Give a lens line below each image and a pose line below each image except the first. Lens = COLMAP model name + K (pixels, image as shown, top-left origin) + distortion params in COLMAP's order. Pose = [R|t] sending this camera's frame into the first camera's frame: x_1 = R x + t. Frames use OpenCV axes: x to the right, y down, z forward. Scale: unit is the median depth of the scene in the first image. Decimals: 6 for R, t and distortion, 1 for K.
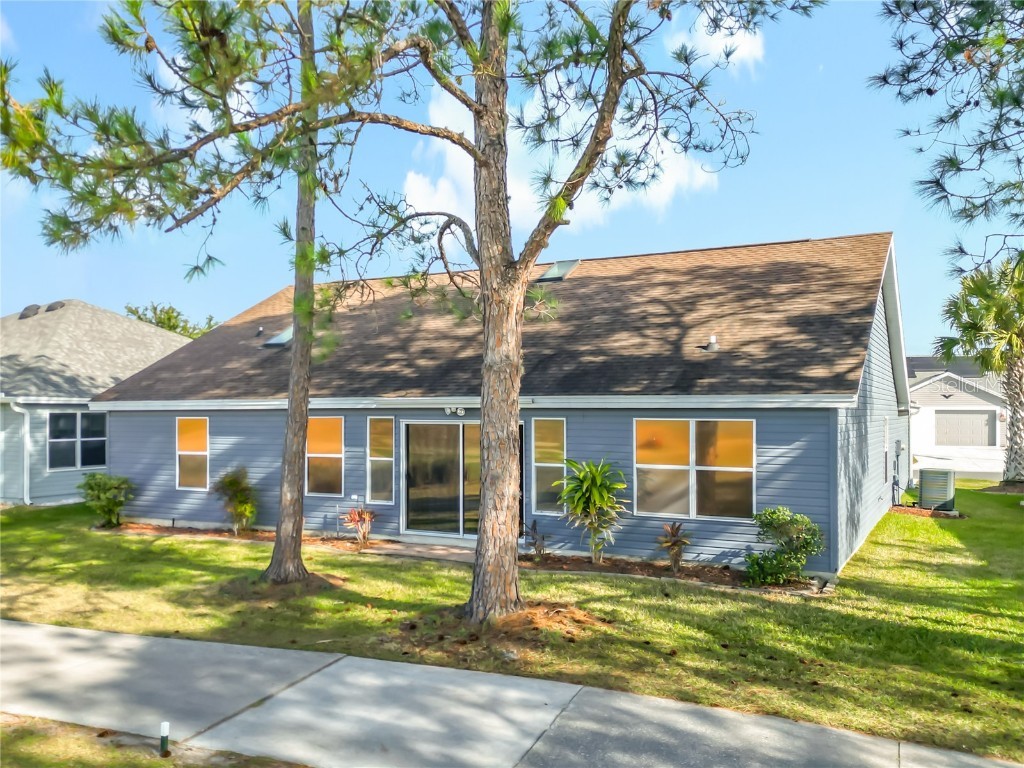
lens RADIAL K [[804.1, 0, 512.0], [0, 804.1, 384.0], [0, 0, 1]] dist [0.051458, -0.001786]
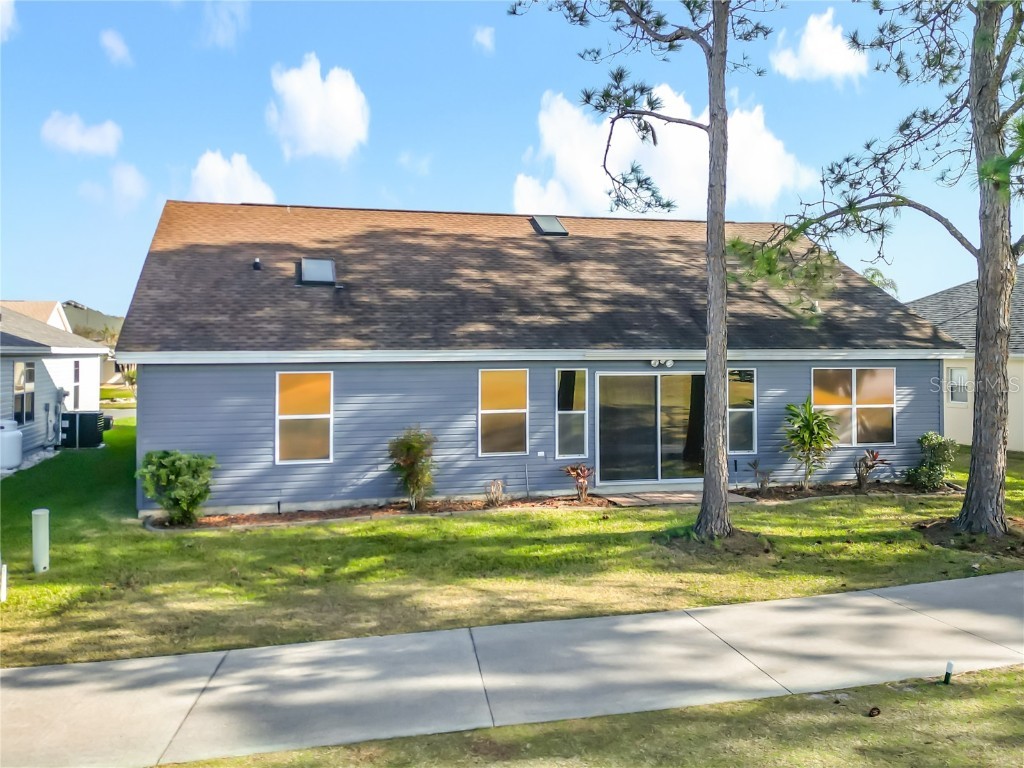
lens RADIAL K [[778.2, 0, 514.9], [0, 778.2, 361.9], [0, 0, 1]] dist [0.054404, -0.008311]
pose [[0.775789, -0.002364, 0.630988, -0.818695], [-0.017876, 0.999509, 0.025722, 0.009262], [-0.630739, -0.031234, 0.775366, 0.320867]]
